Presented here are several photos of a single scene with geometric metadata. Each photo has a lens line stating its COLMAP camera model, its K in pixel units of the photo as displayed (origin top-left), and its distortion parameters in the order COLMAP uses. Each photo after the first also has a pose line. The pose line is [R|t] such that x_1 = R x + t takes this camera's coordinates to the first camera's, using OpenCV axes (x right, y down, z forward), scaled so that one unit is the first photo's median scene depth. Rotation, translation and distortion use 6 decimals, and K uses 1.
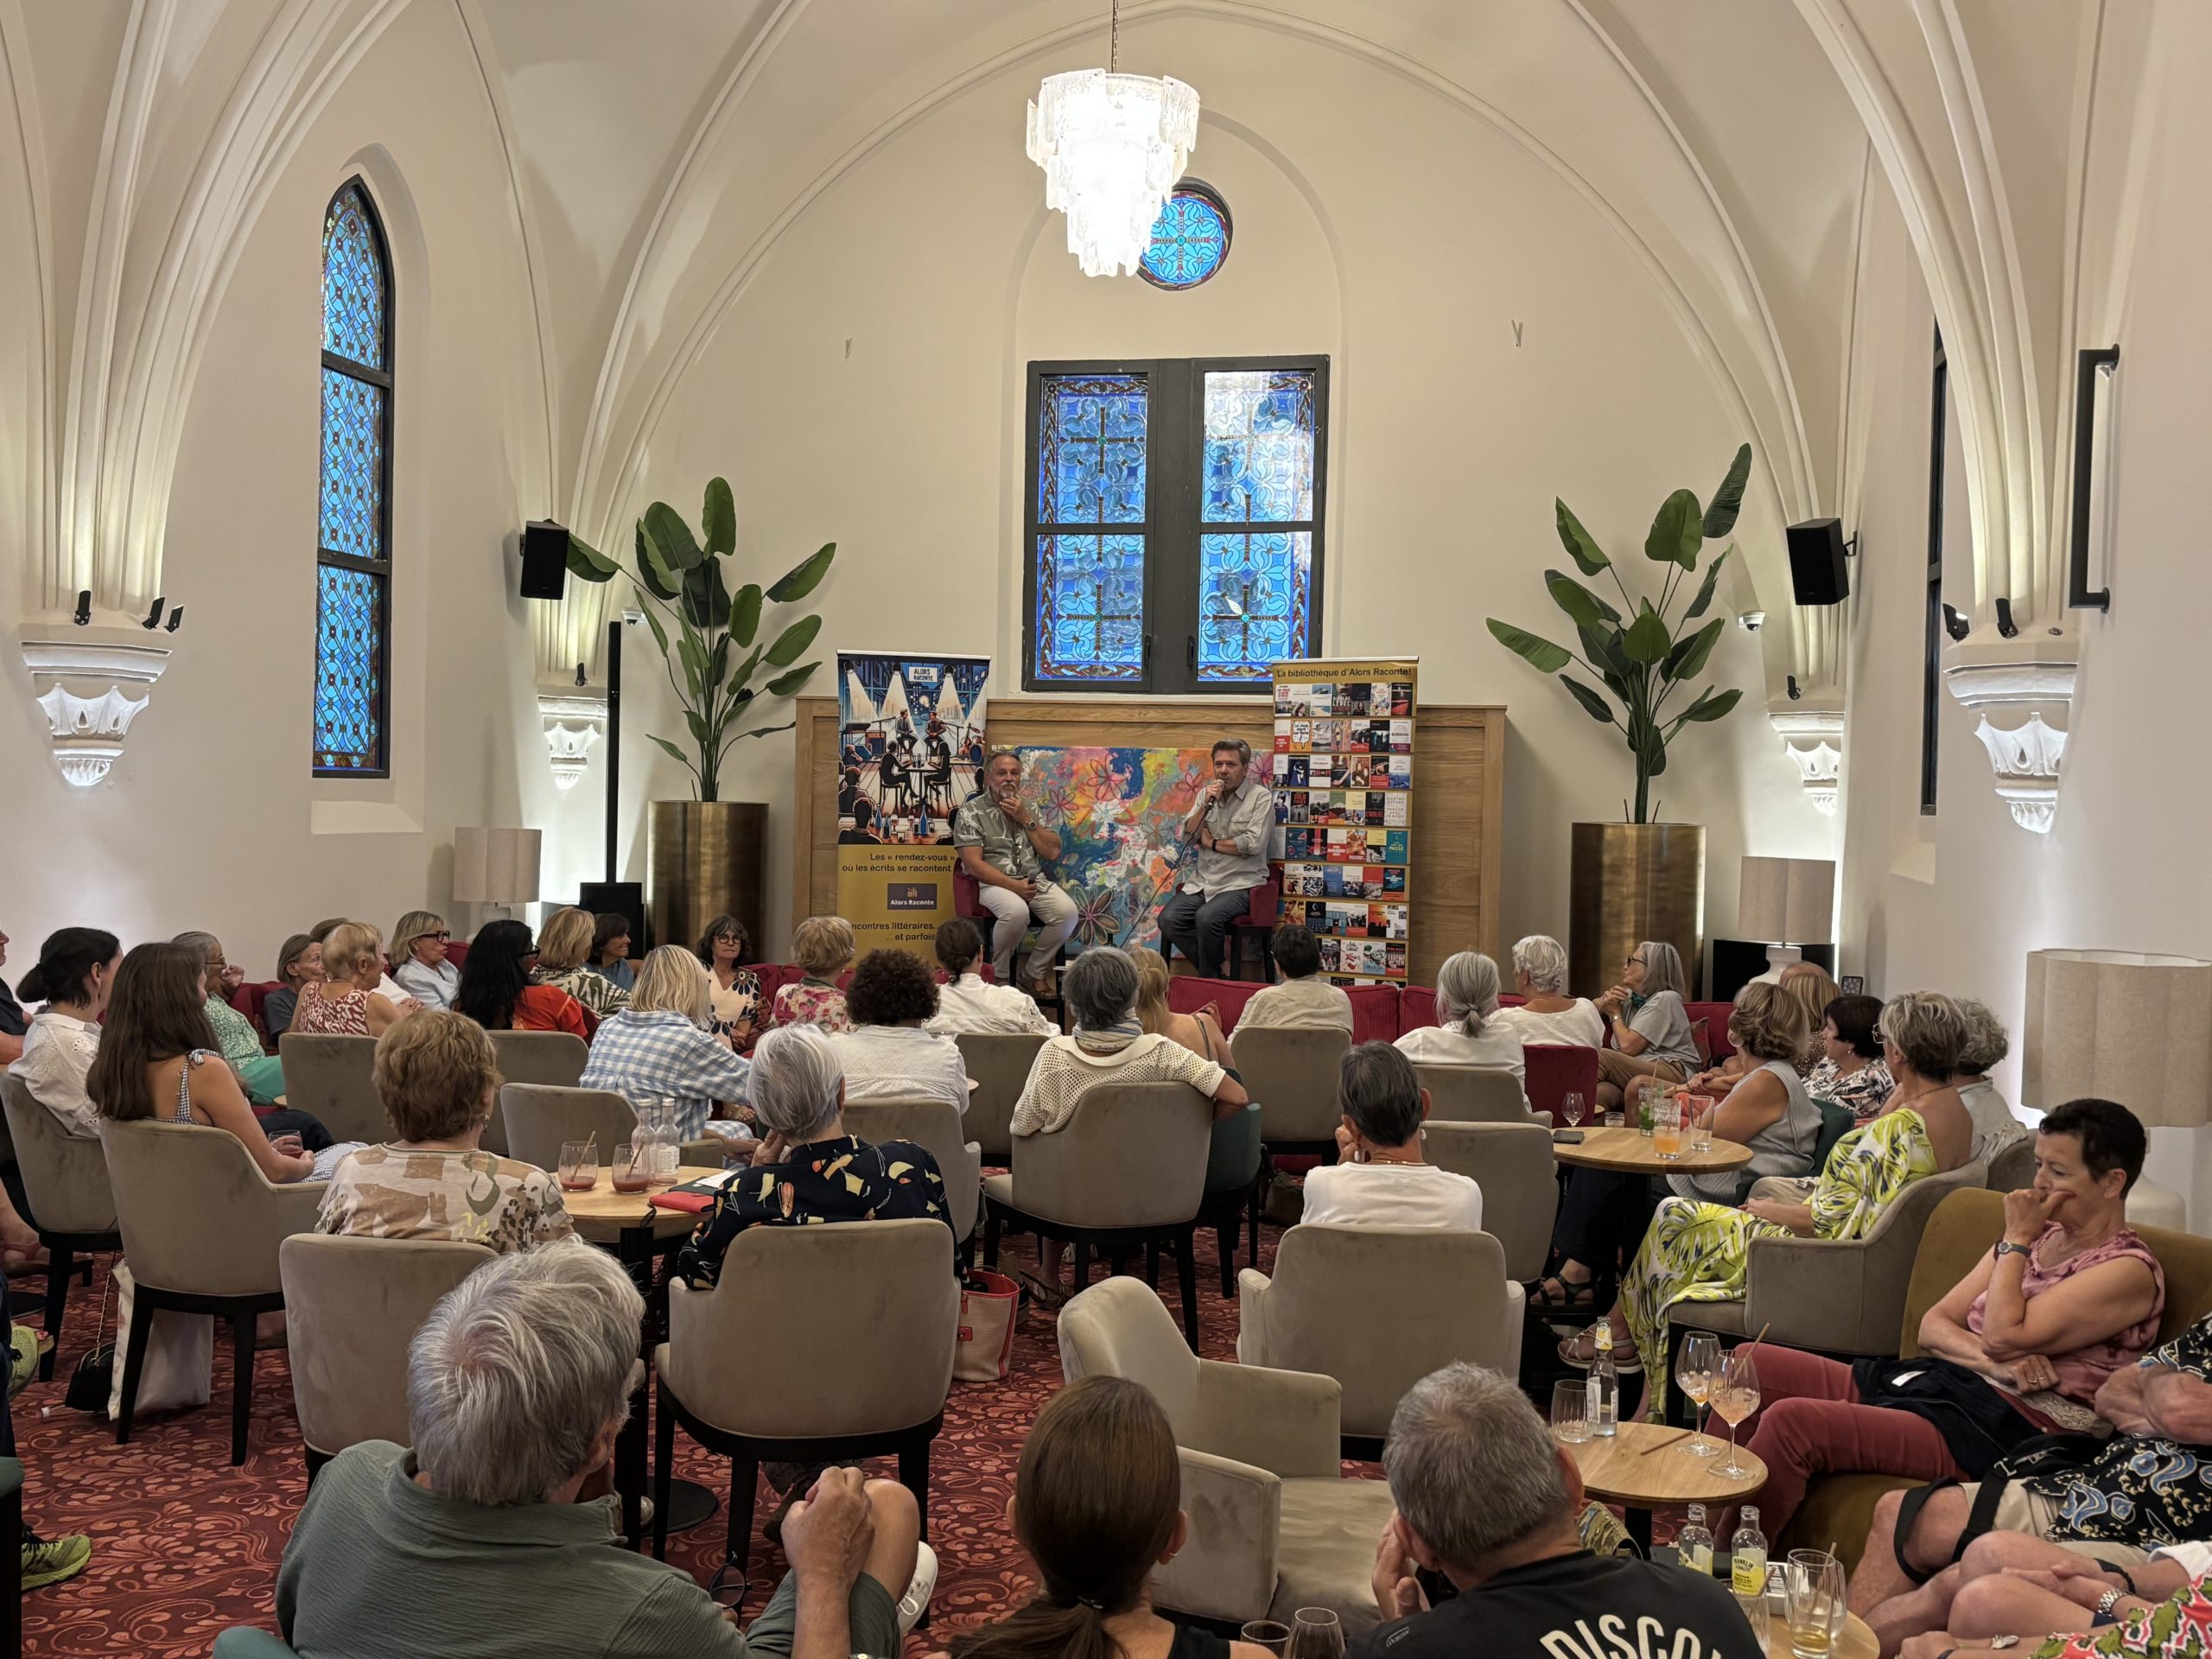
lens RADIAL K [[2116.3, 0, 1100.9], [0, 2116.3, 861.9], [0, 0, 1]] dist [0.132279, -0.003808]
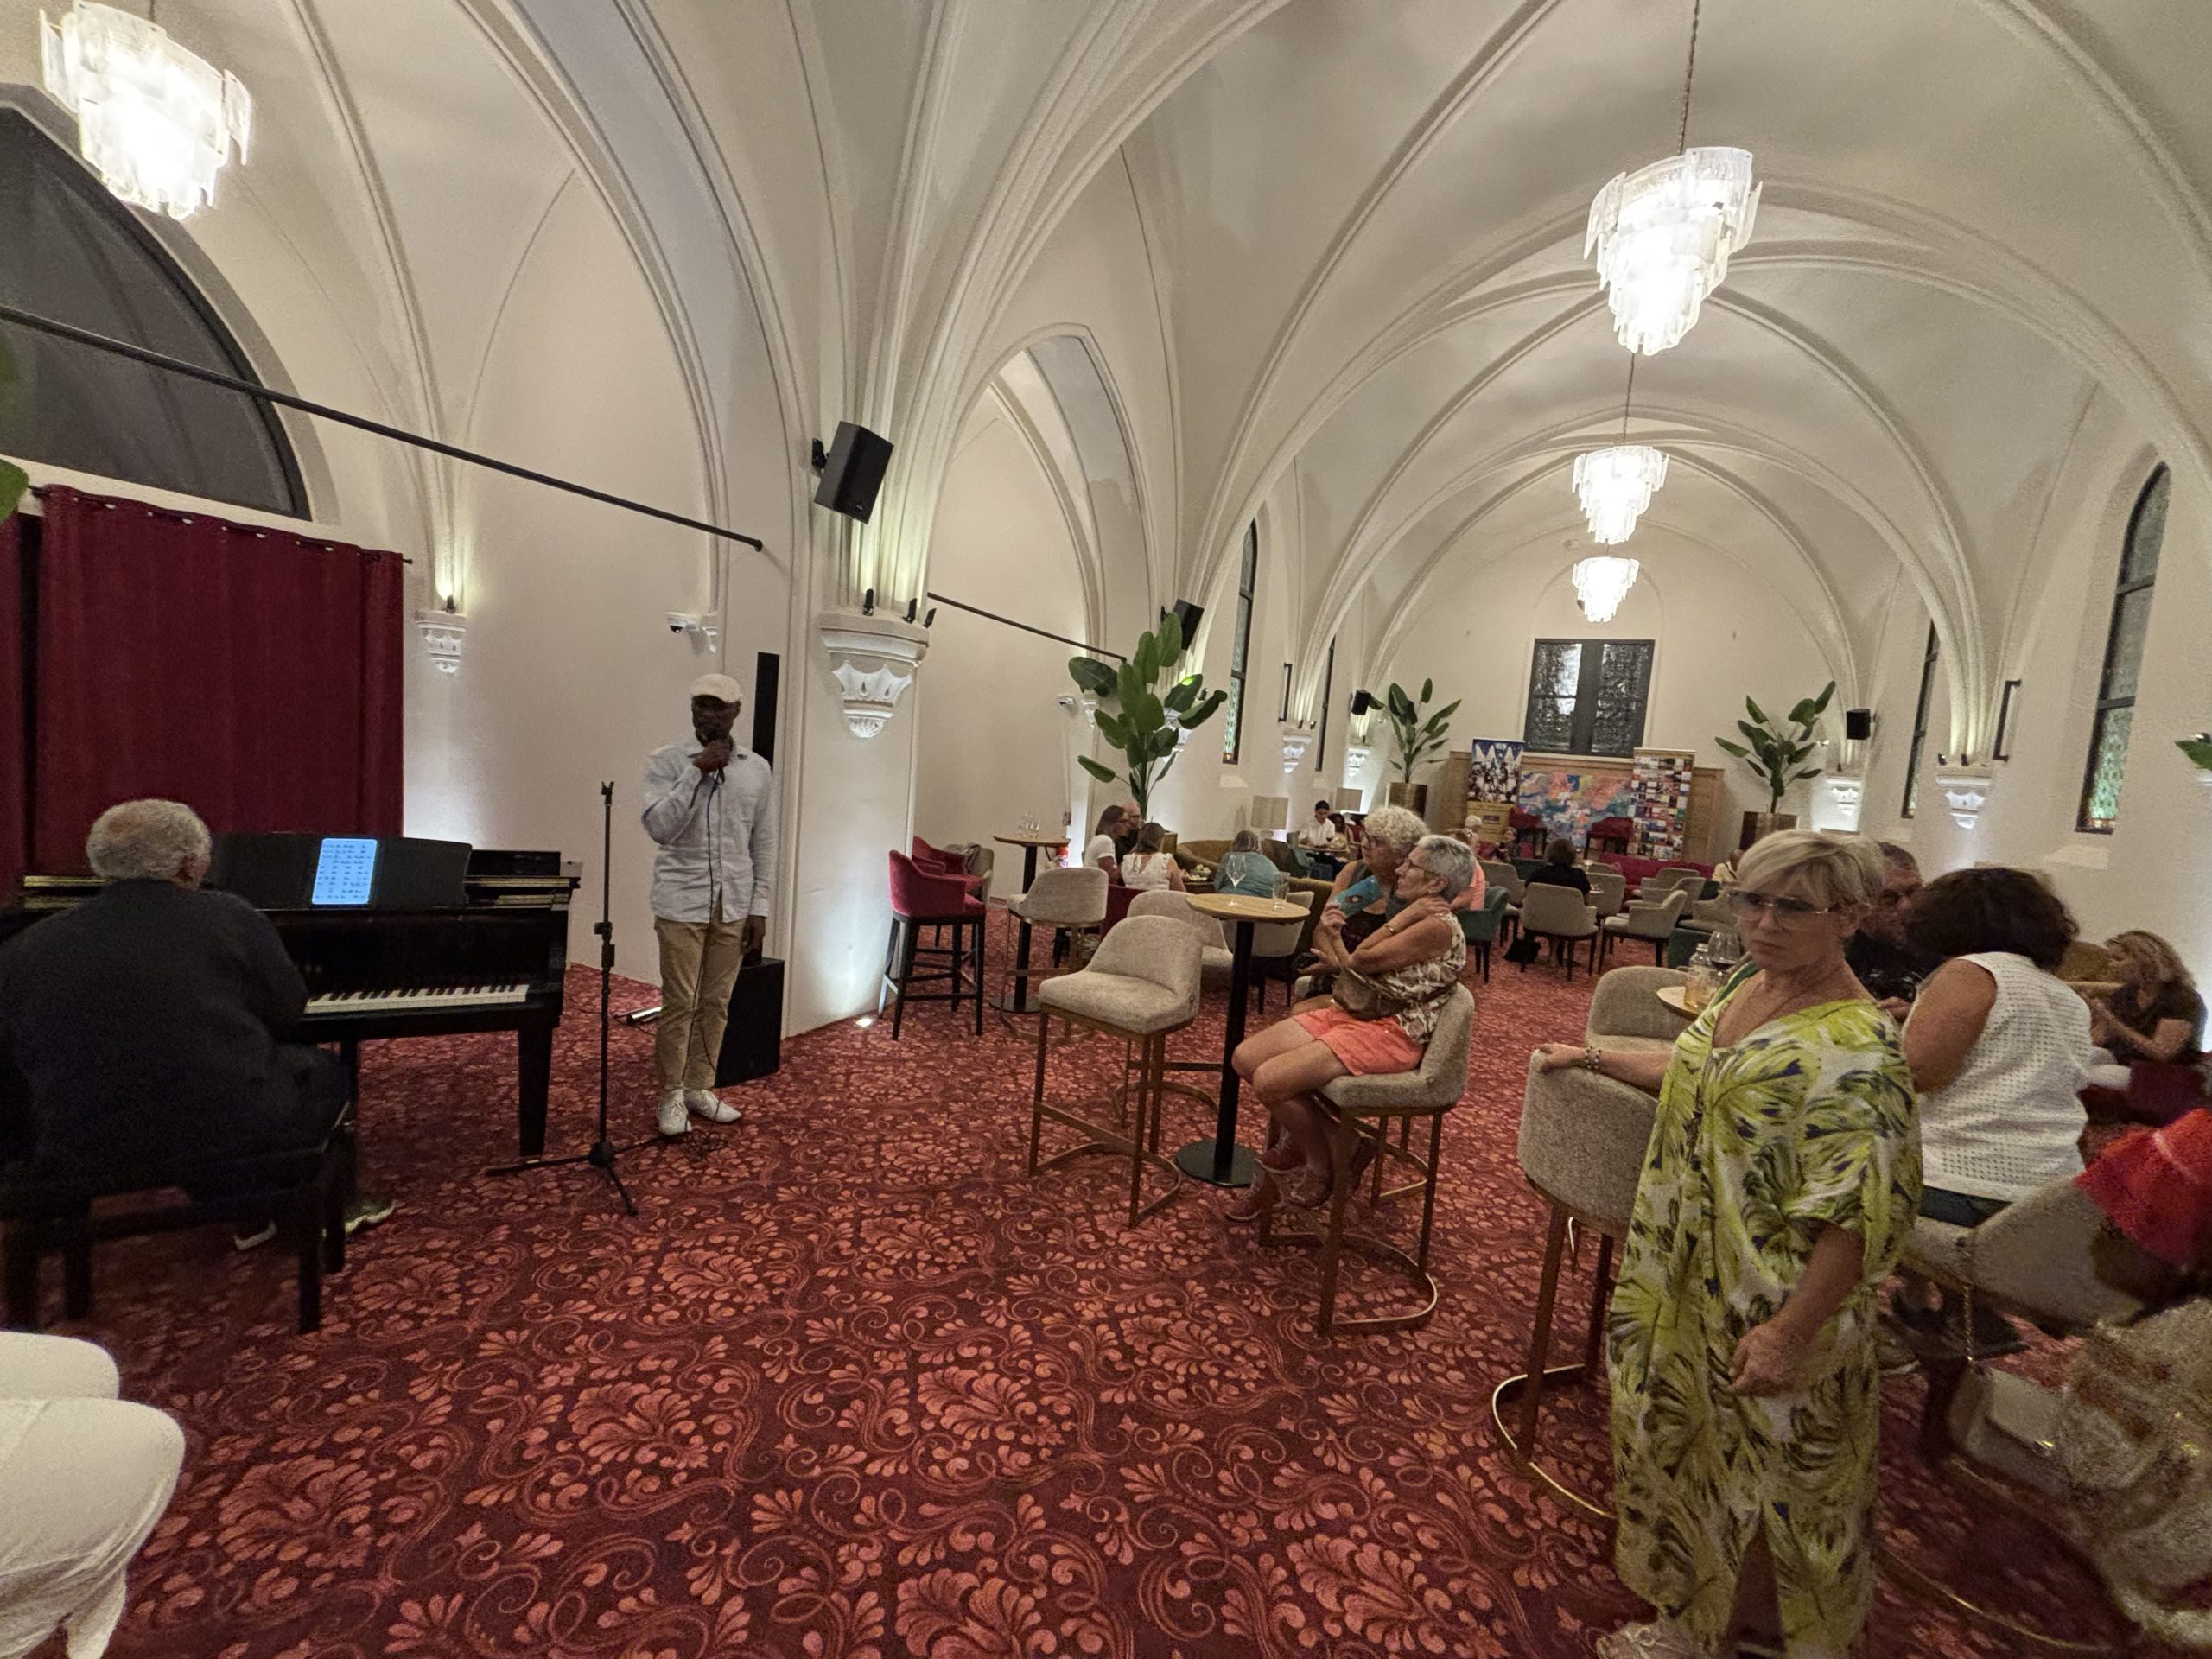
lens RADIAL K [[890.2, 0, 1106.0], [0, 890.2, 829.5], [0, 0, 1]] dist [0.000285, 0.000168]
pose [[0.953717, 0.079274, -0.290068, -0.244580], [-0.068630, 0.996548, 0.046703, 0.008813], [0.292769, -0.024634, 0.955866, -0.380920]]
